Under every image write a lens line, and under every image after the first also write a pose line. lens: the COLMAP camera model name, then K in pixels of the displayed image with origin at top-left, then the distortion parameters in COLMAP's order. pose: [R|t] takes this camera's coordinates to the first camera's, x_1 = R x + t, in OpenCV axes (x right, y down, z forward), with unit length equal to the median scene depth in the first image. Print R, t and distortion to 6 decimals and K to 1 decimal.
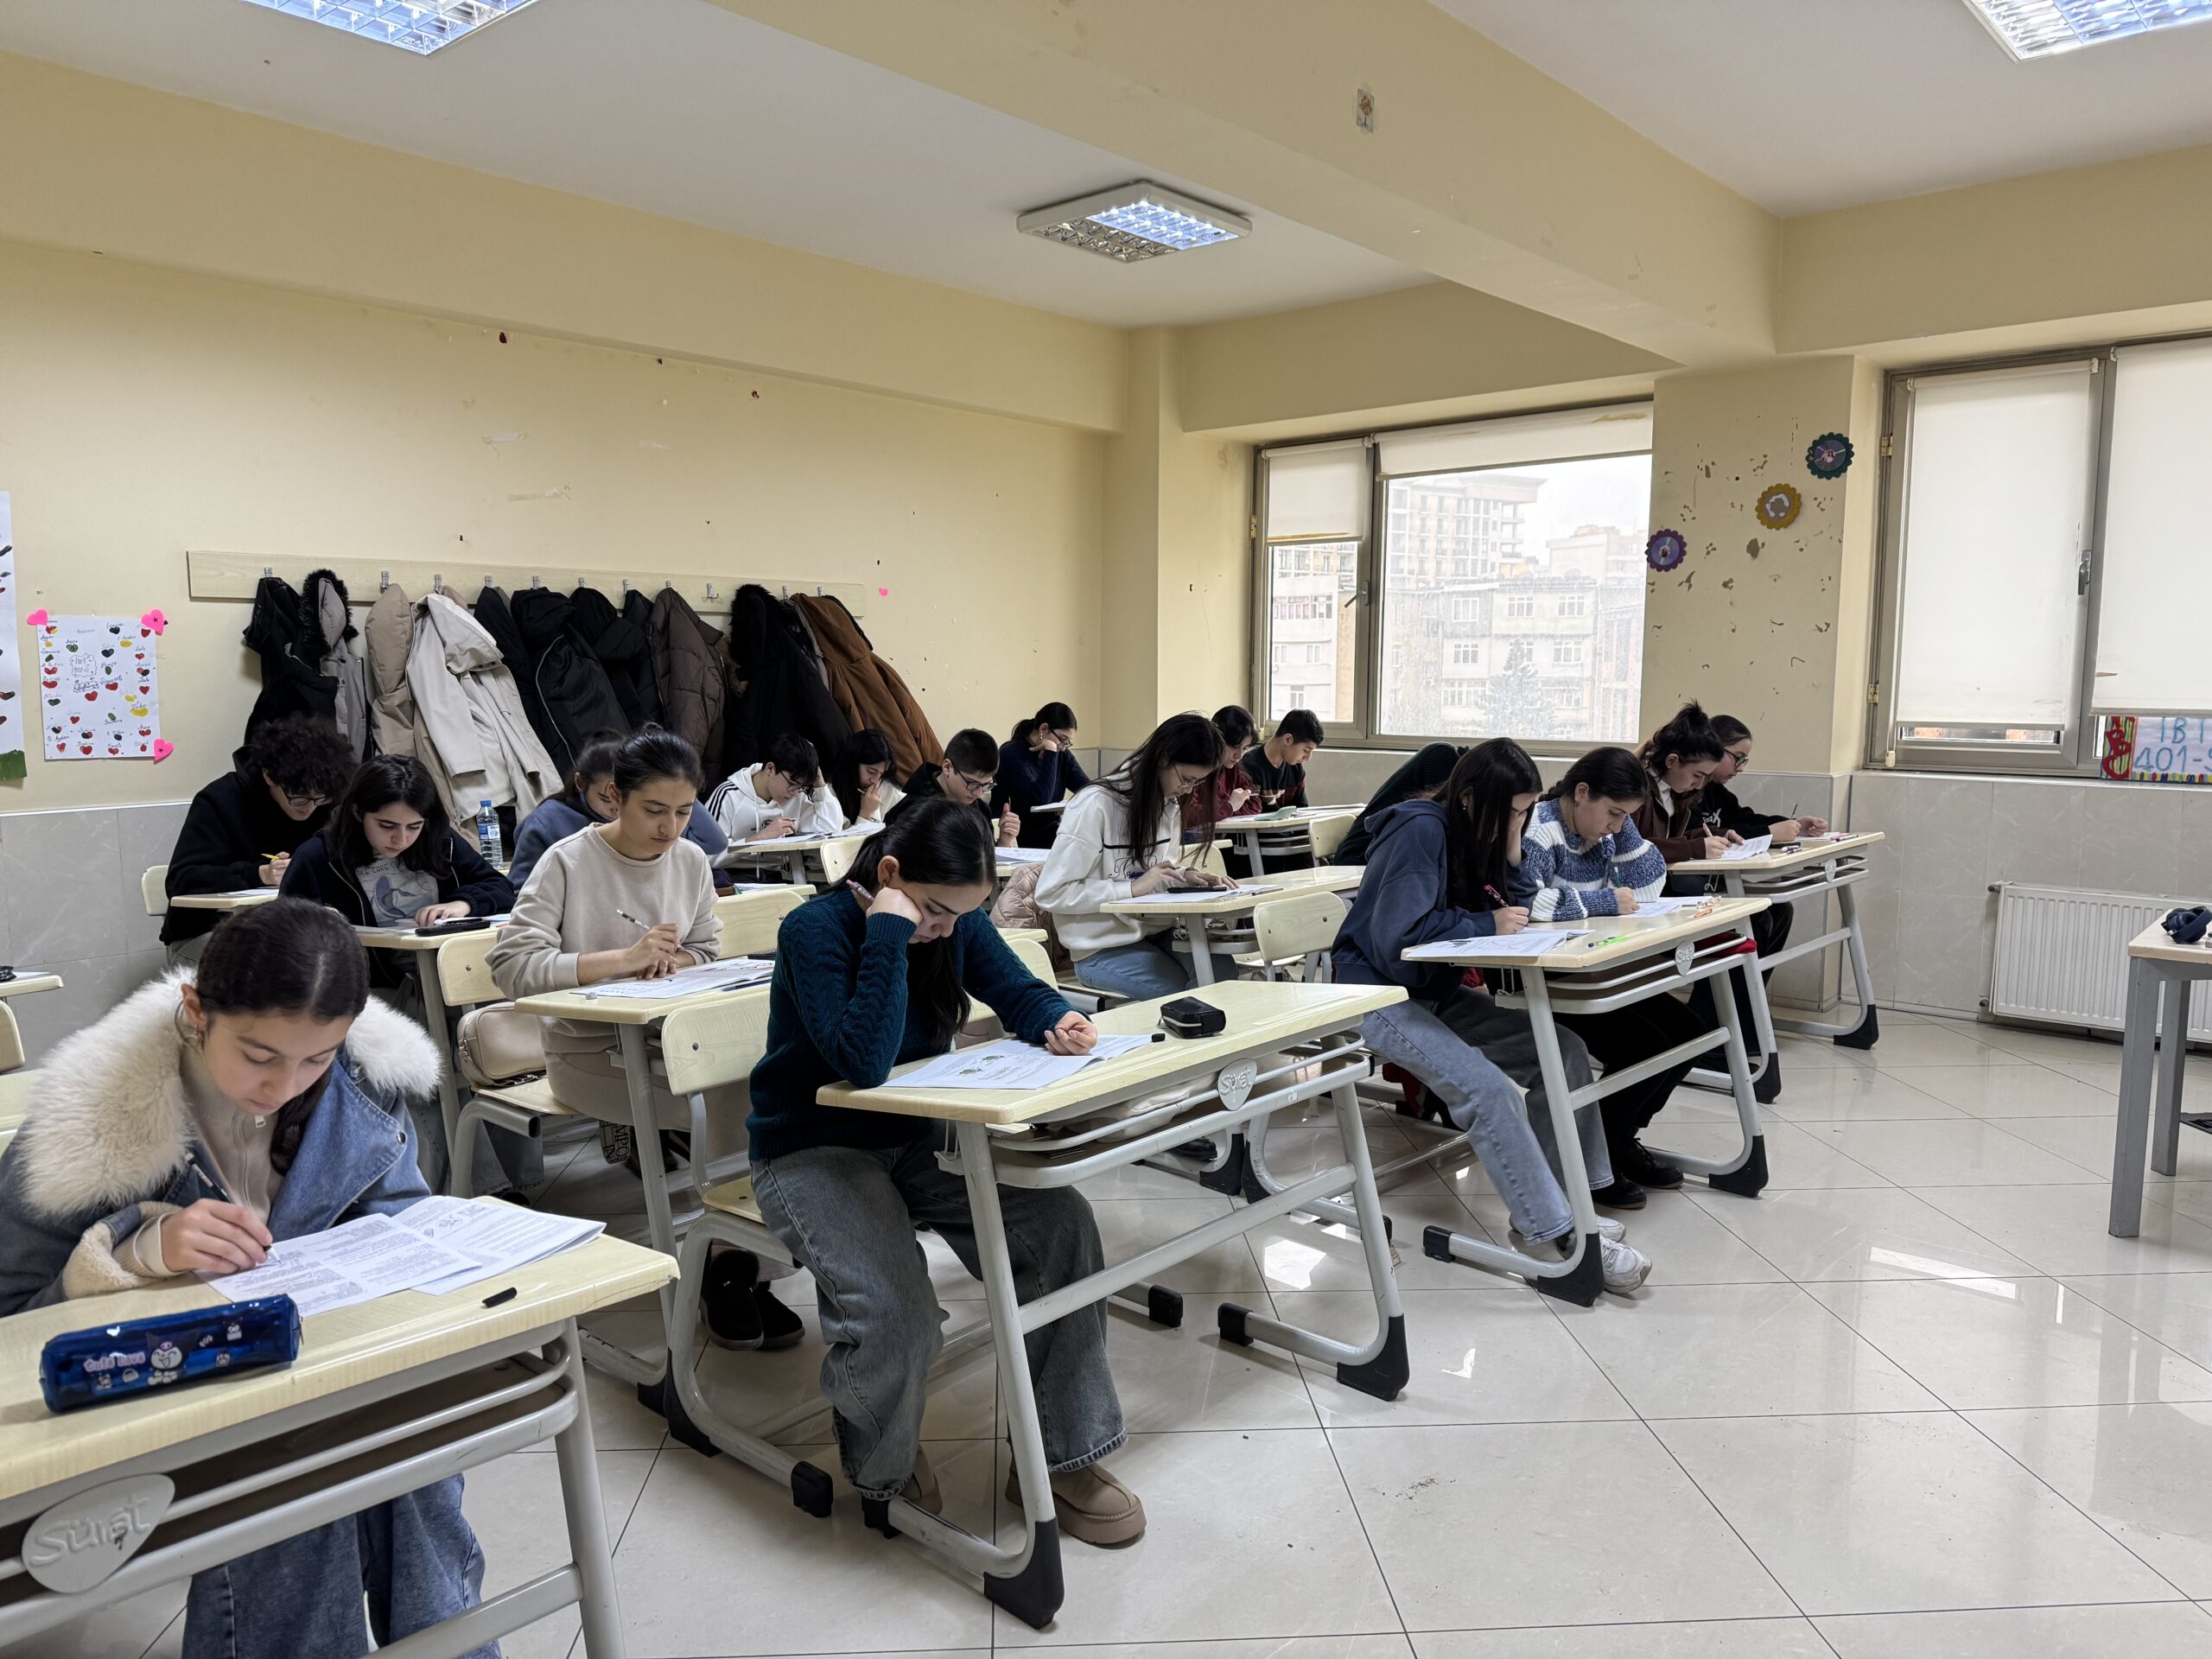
lens RADIAL K [[1540.4, 0, 1103.2], [0, 1540.4, 829.4], [0, 0, 1]] dist [0.031840, -0.000054]
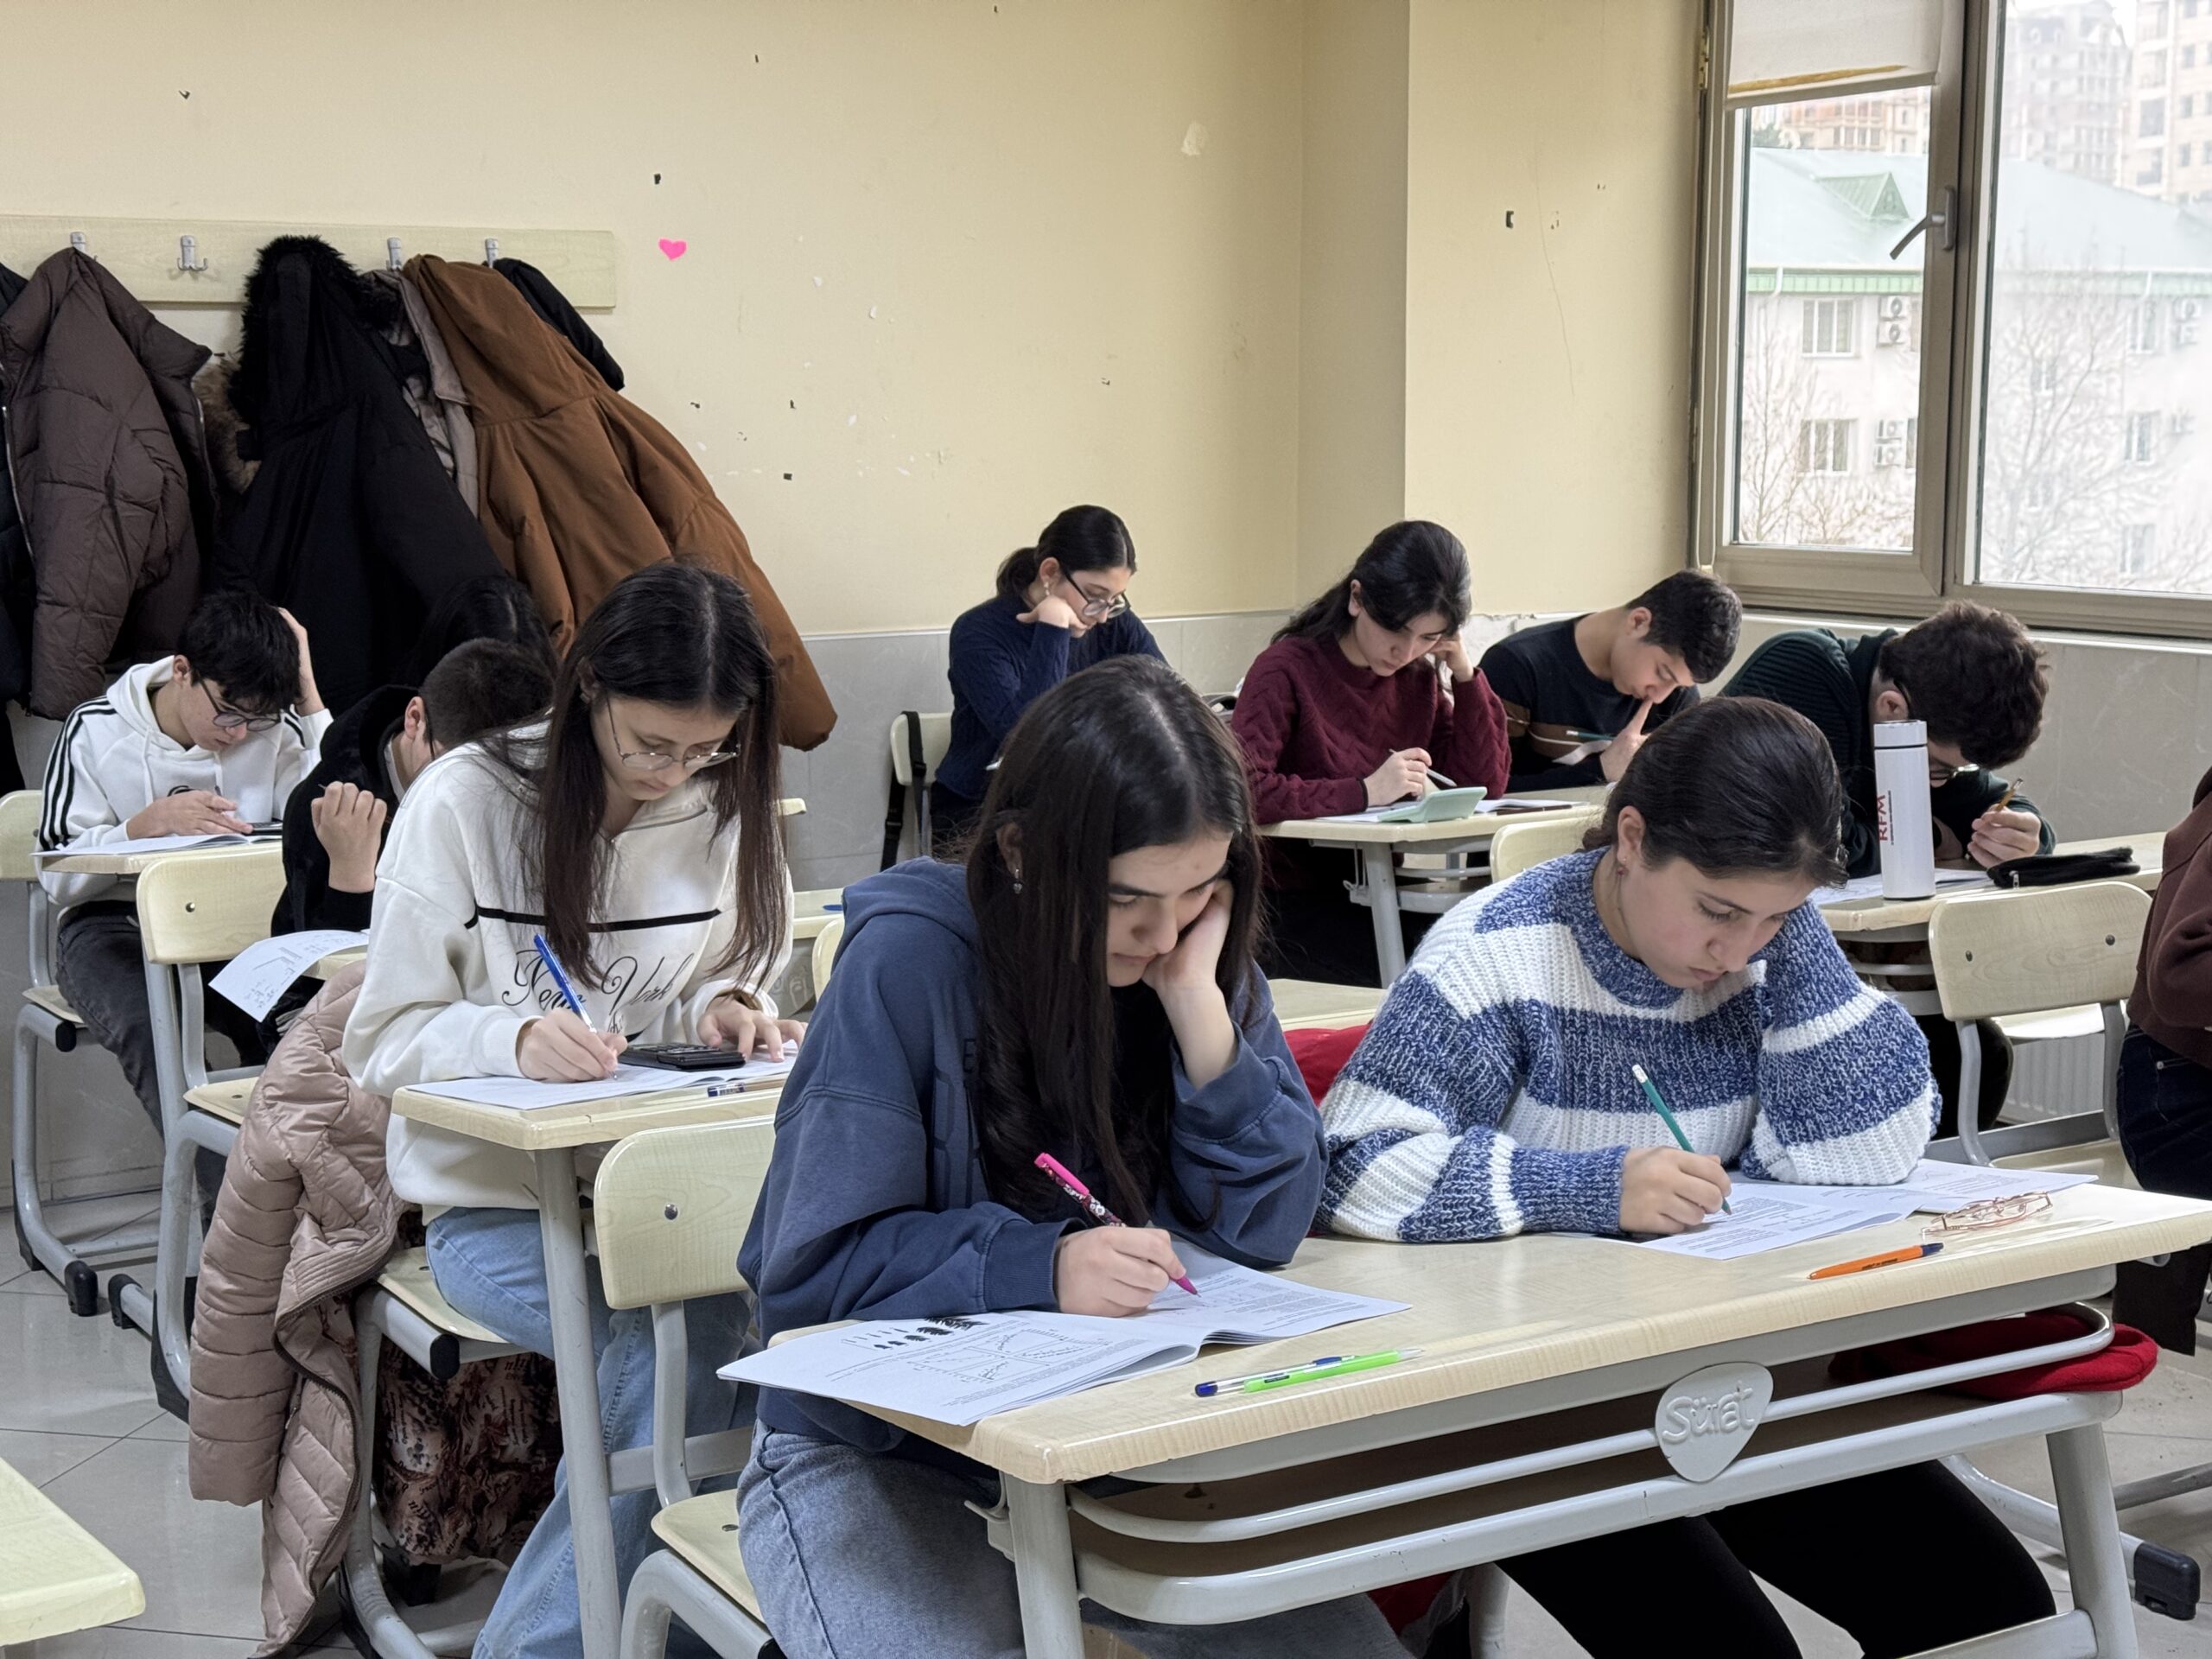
lens RADIAL K [[3092.6, 0, 1107.0], [0, 3092.6, 828.2], [0, 0, 1]] dist [0.059481, 0.000000]
pose [[0.954222, 0.032668, -0.297309, 0.255495], [-0.022511, 0.999042, 0.037526, -0.030531], [0.298250, -0.029115, 0.954044, 0.227371]]
